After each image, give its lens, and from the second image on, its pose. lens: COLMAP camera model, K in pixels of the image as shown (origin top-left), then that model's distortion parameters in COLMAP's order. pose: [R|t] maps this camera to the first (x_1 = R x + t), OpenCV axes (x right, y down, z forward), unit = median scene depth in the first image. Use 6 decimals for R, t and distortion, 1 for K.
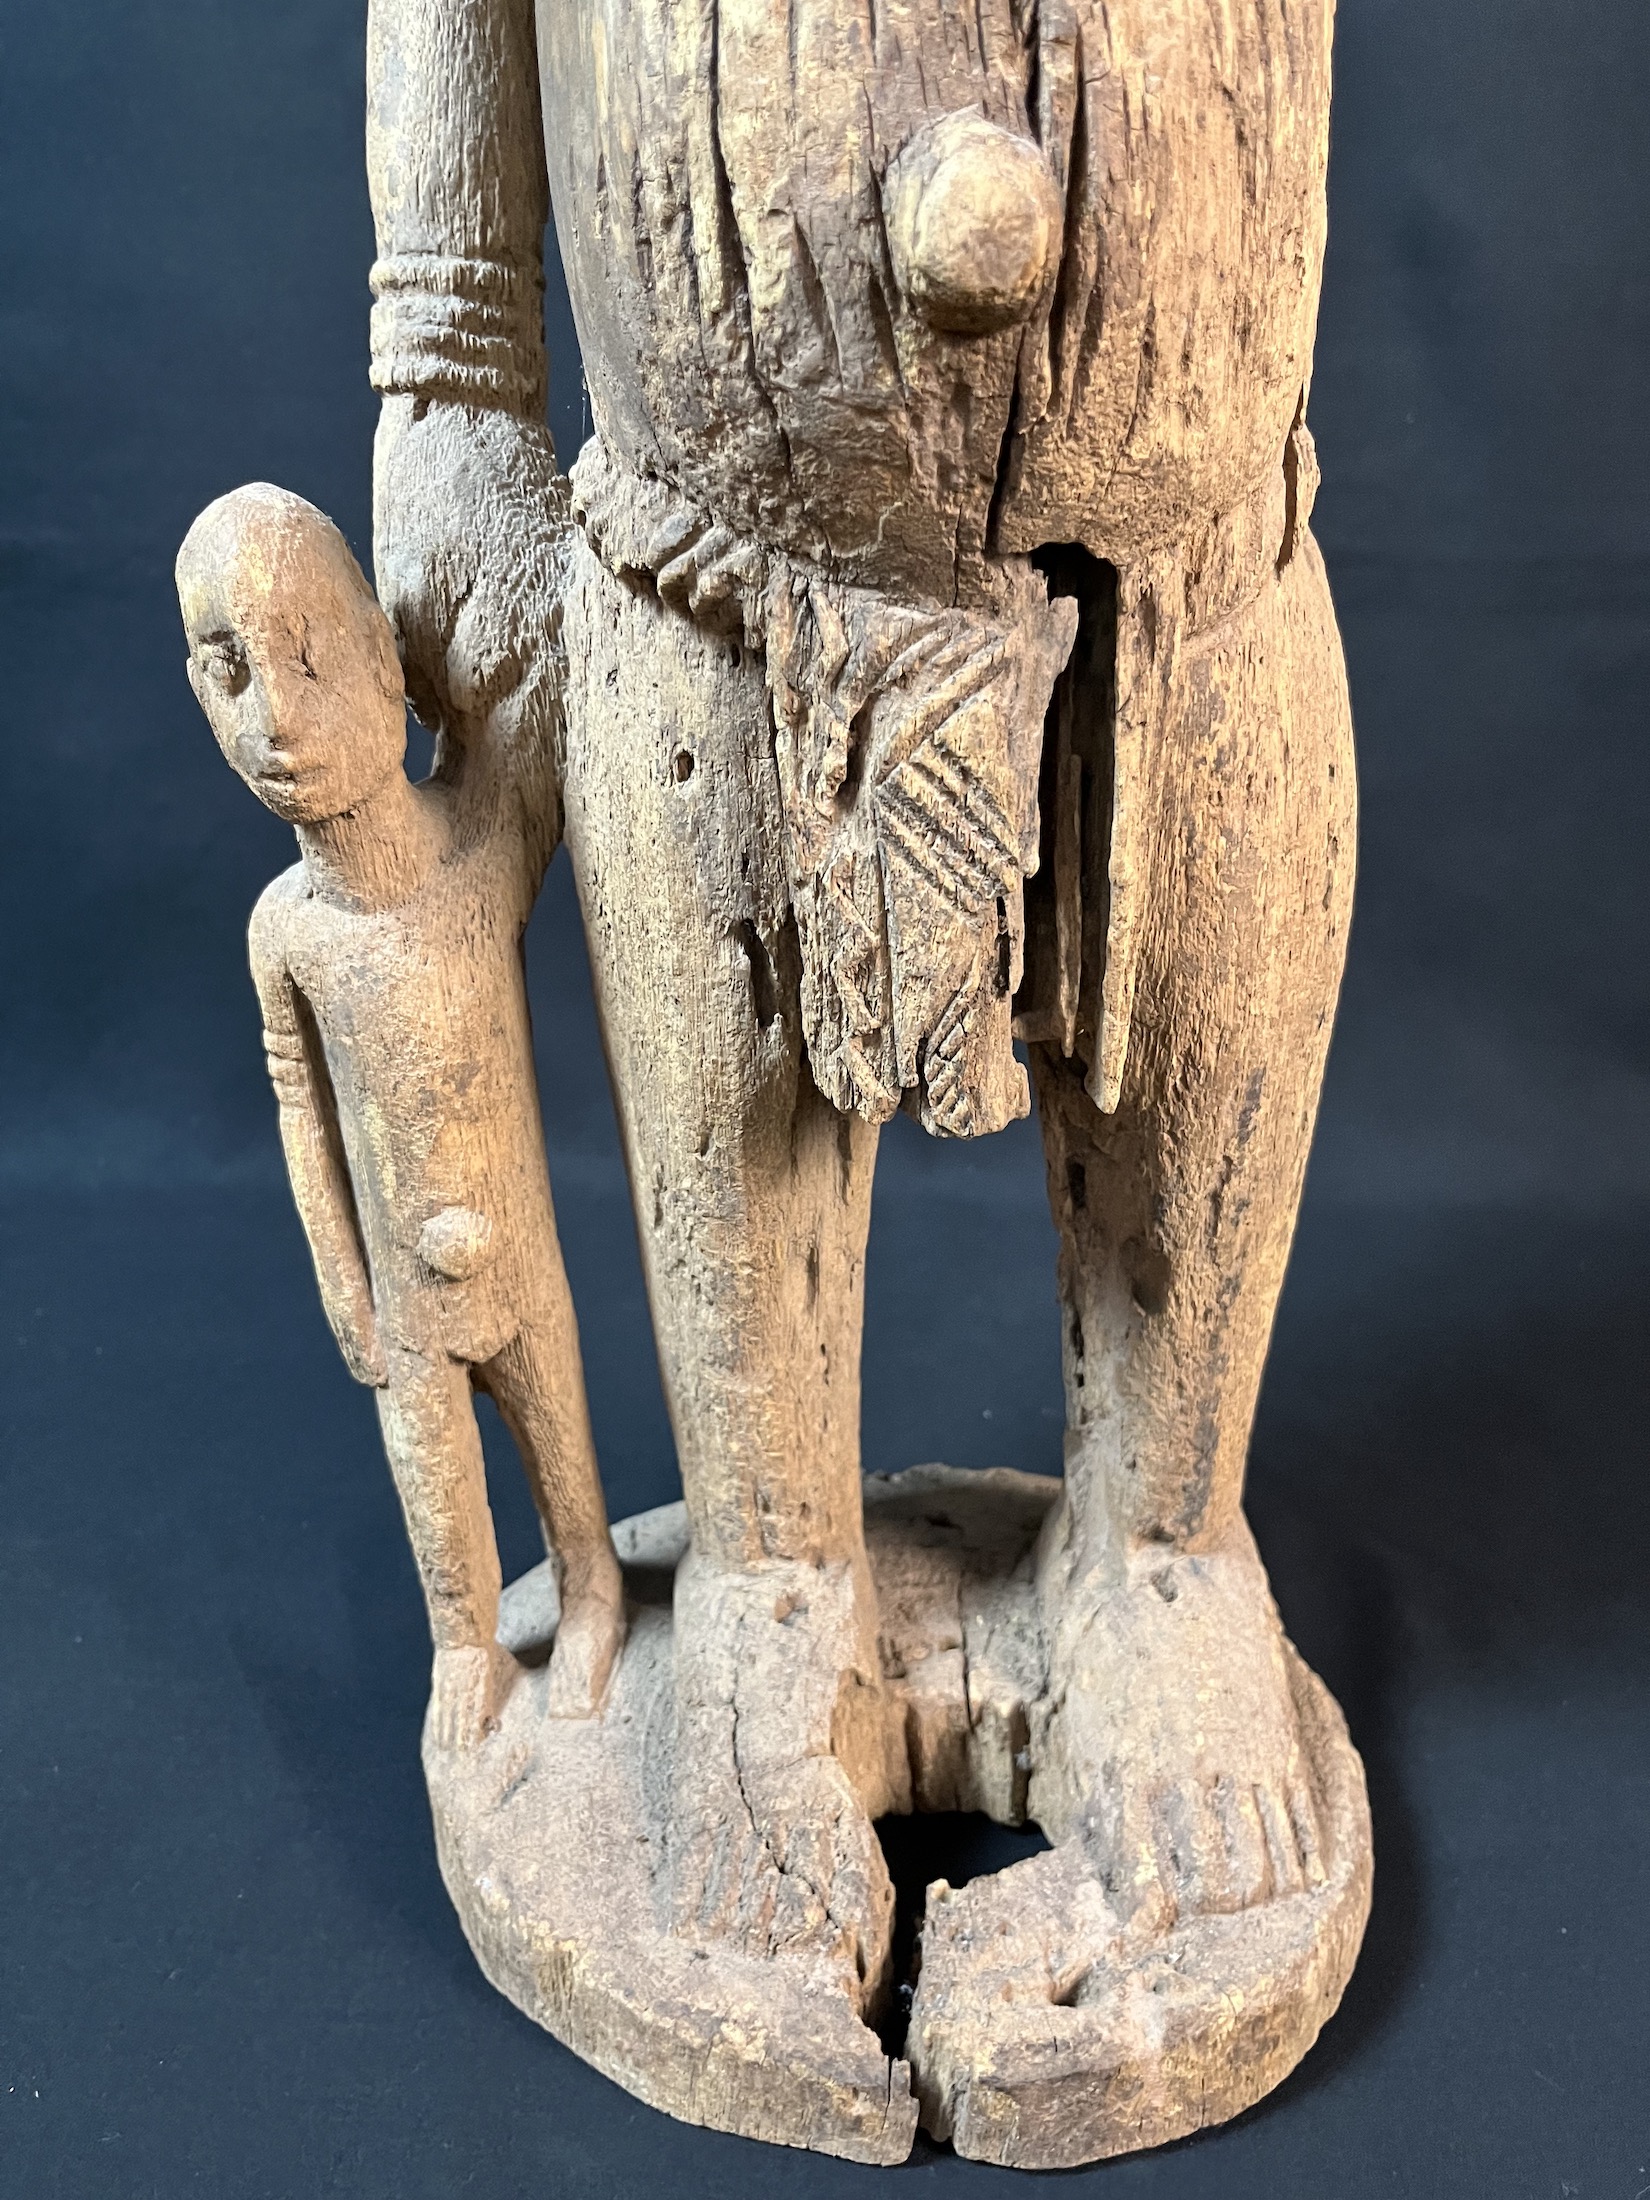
lens RADIAL K [[1682.1, 0, 825.0], [0, 1682.1, 1100.0], [0, 0, 1]] dist [0.011070, -0.008086]
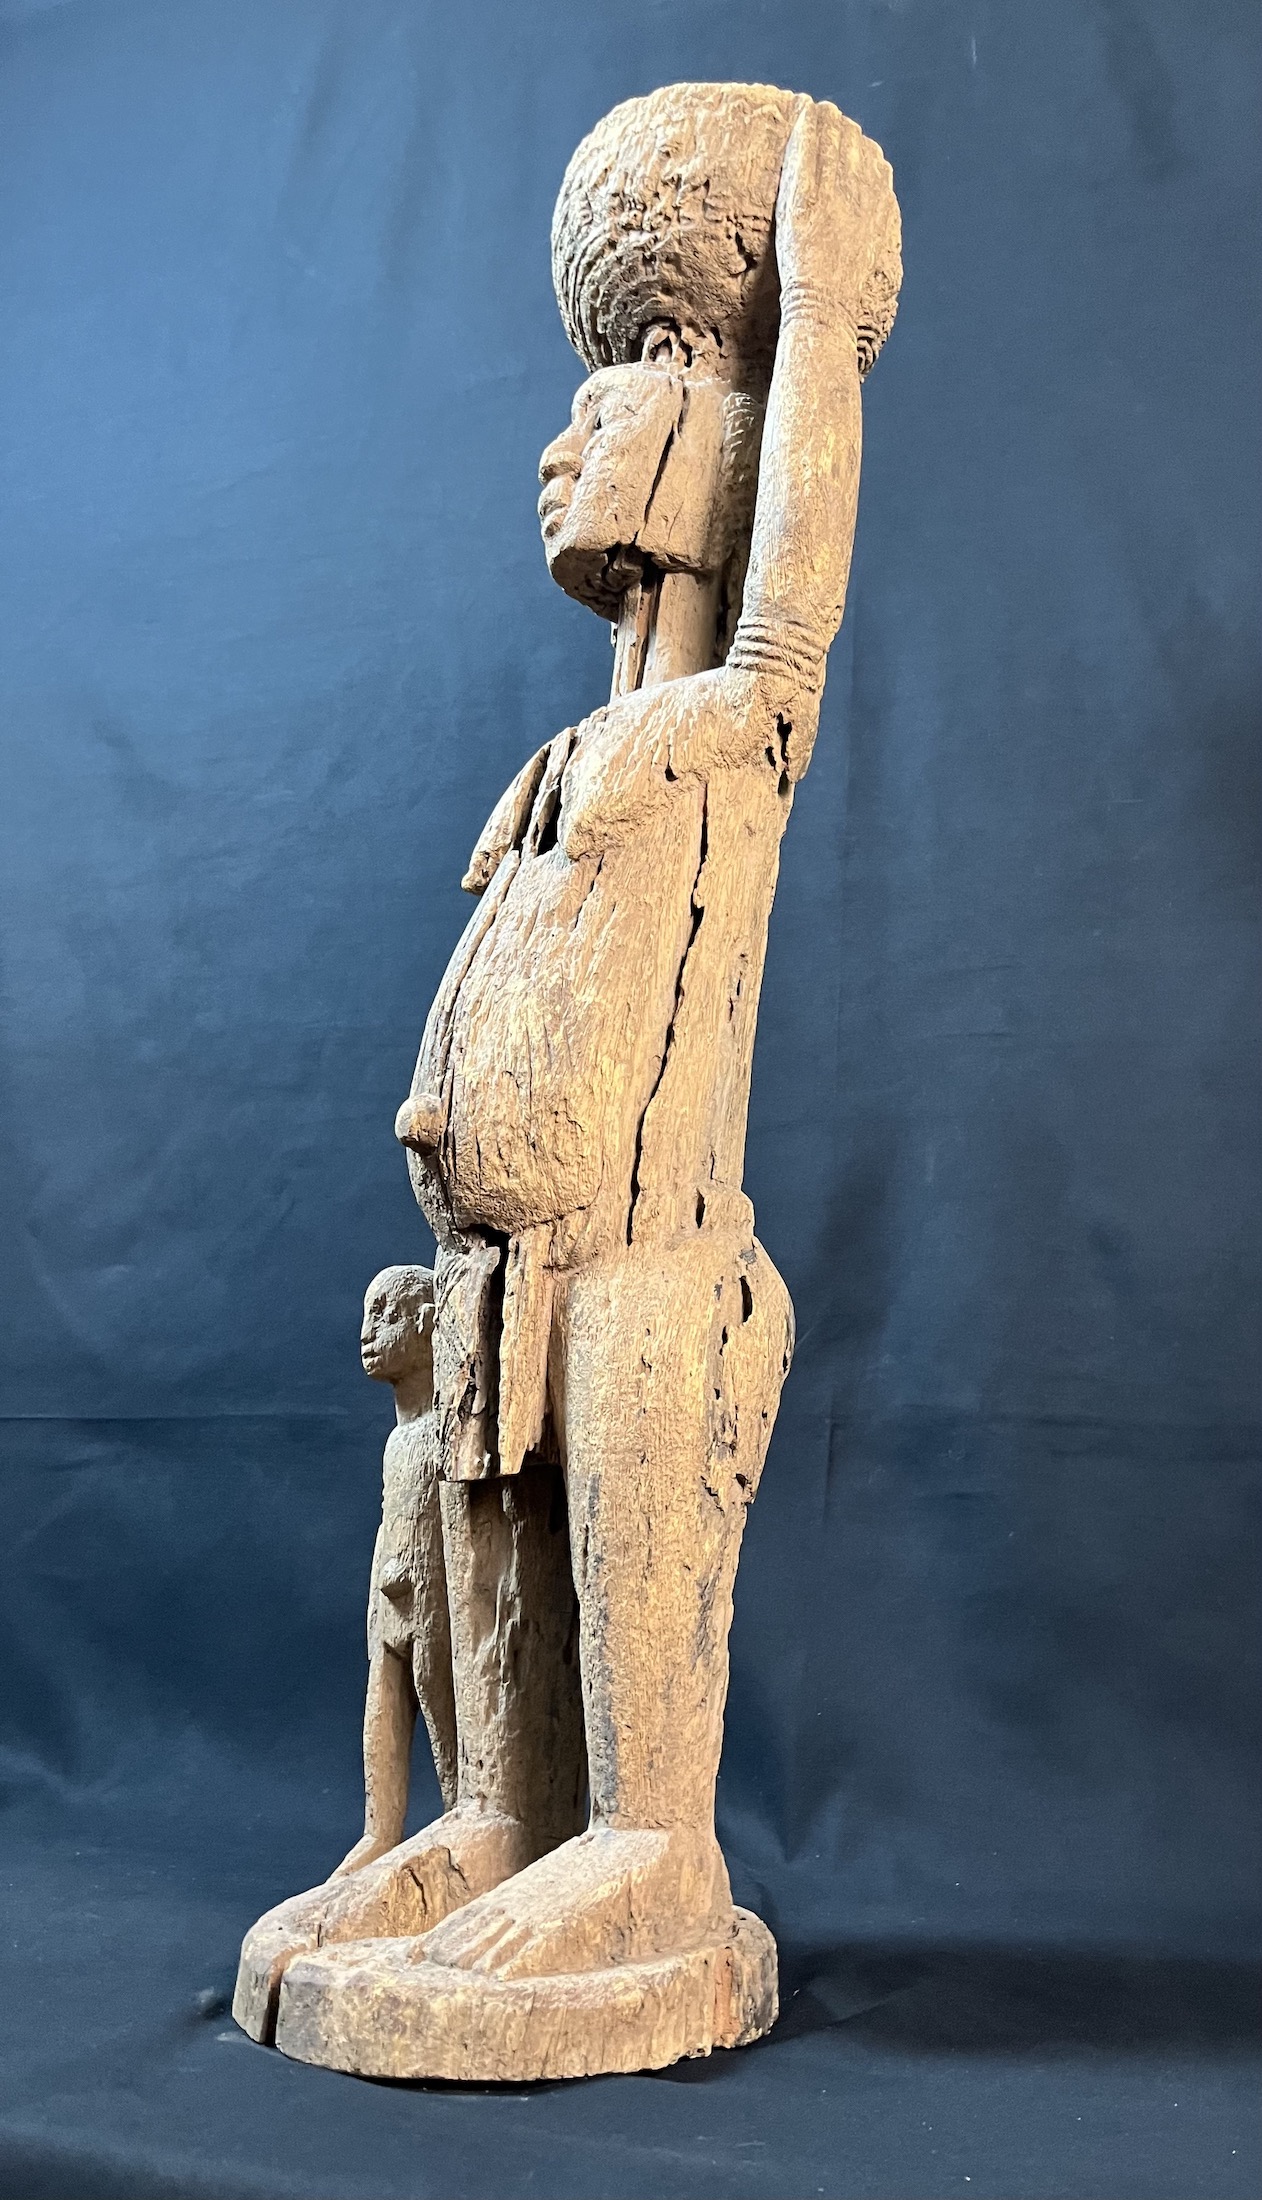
lens RADIAL K [[1688.4, 0, 828.9], [0, 1688.4, 1090.9], [0, 0, 1]] dist [-0.002716, -0.002634]
pose [[0.682837, -0.186163, -0.706454, 2.102556], [-0.301138, 0.809298, -0.504334, 0.582501], [0.665620, 0.557118, 0.496558, -0.058474]]
